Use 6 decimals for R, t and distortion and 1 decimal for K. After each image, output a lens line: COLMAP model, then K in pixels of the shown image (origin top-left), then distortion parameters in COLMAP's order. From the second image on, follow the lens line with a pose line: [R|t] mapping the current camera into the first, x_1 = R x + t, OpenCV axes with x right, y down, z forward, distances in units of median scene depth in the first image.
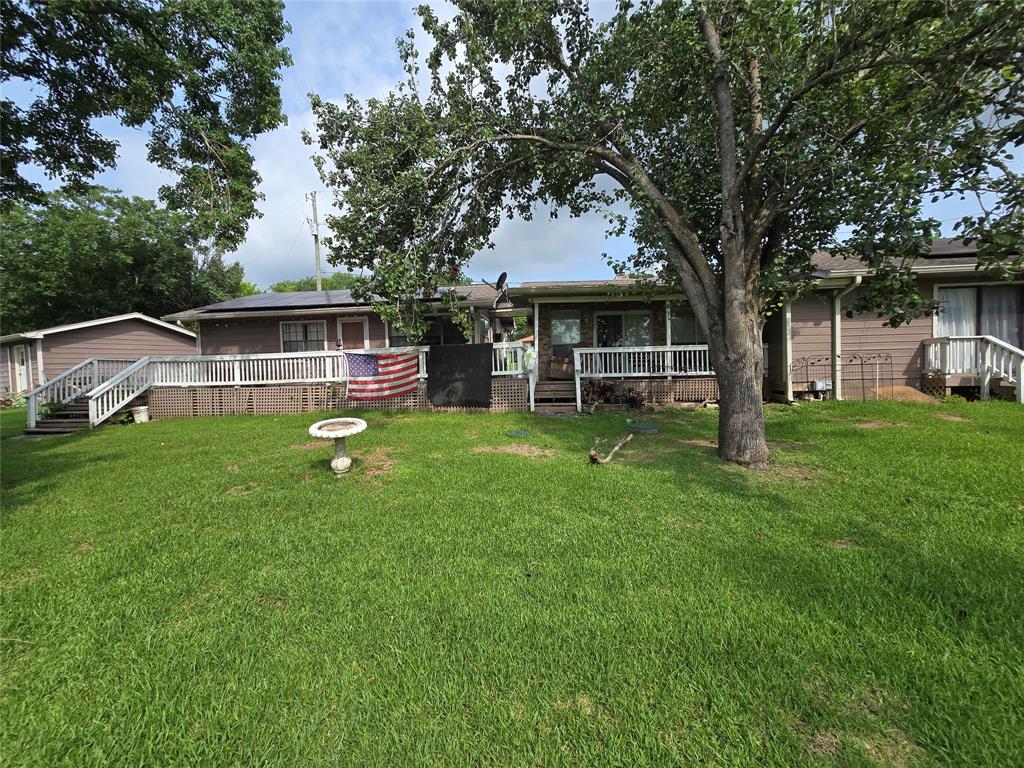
lens RADIAL K [[423.3, 0, 512.0], [0, 423.3, 384.0], [0, 0, 1]] dist [0.000425, 0.000095]
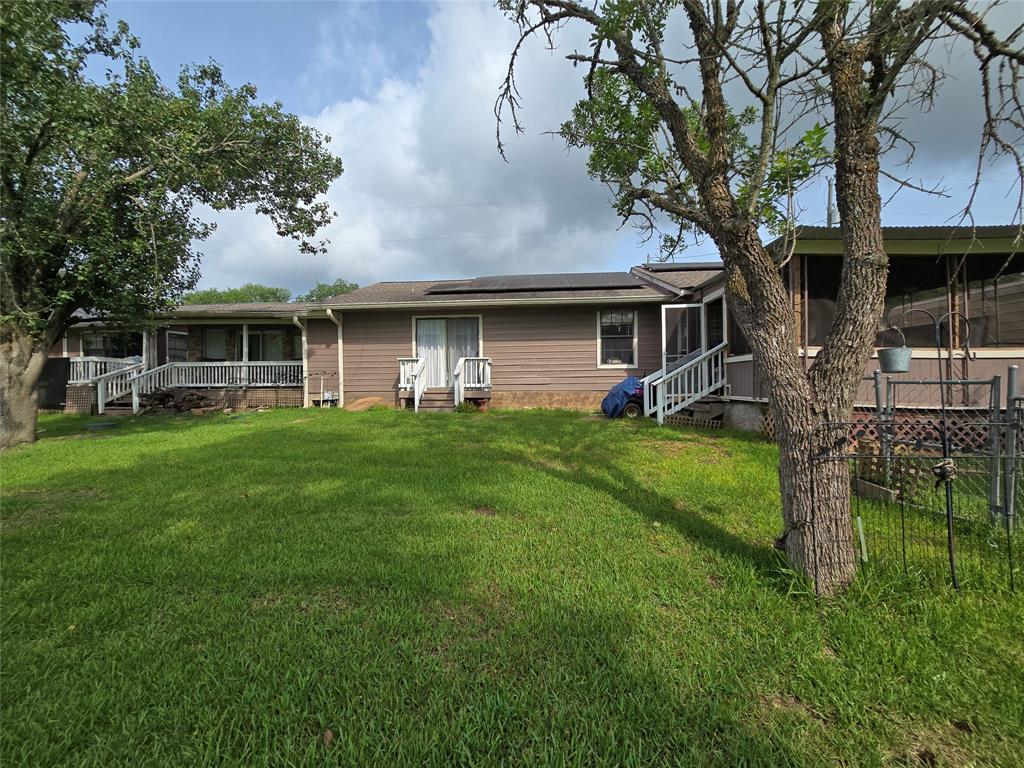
lens RADIAL K [[423.3, 0, 512.0], [0, 423.3, 384.0], [0, 0, 1]] dist [0.000425, 0.000095]
pose [[0.999882, 0.015317, -0.000802, 1.207742], [-0.015330, 0.999669, -0.020651, -0.013205], [0.000486, 0.020661, 0.999786, -0.224053]]
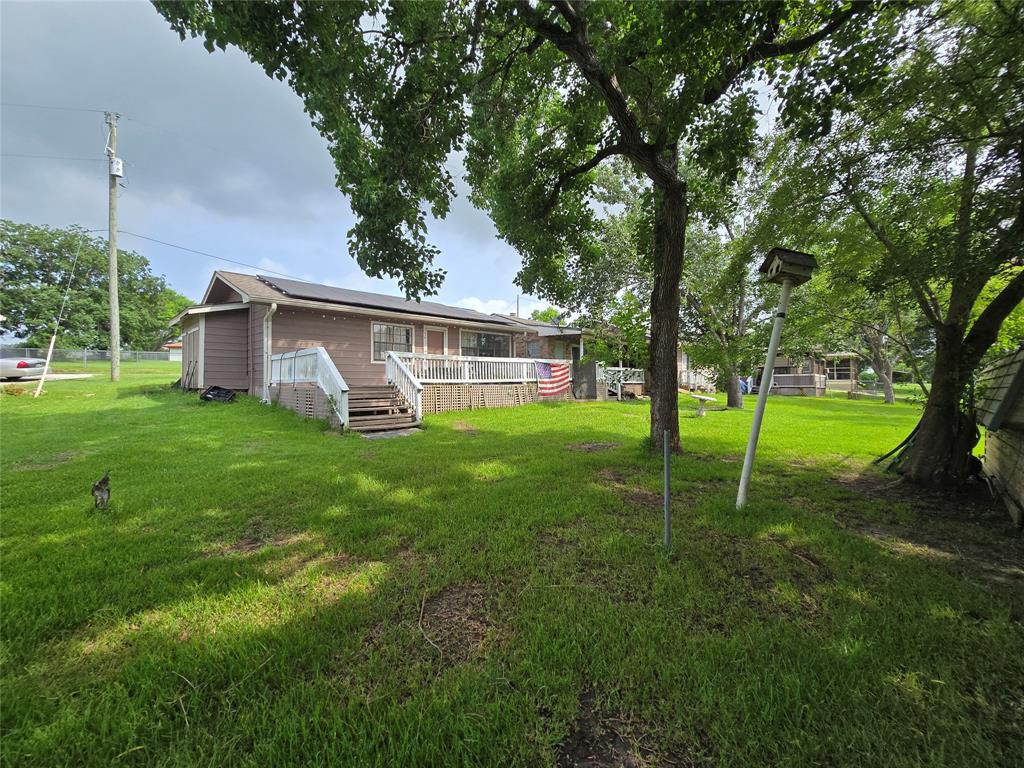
lens RADIAL K [[423.3, 0, 512.0], [0, 423.3, 384.0], [0, 0, 1]] dist [0.000425, 0.000095]
pose [[0.636437, 0.021057, 0.771041, -1.503333], [0.010730, 0.999289, -0.036147, 0.049976], [-0.771254, 0.031279, 0.635759, 0.191910]]
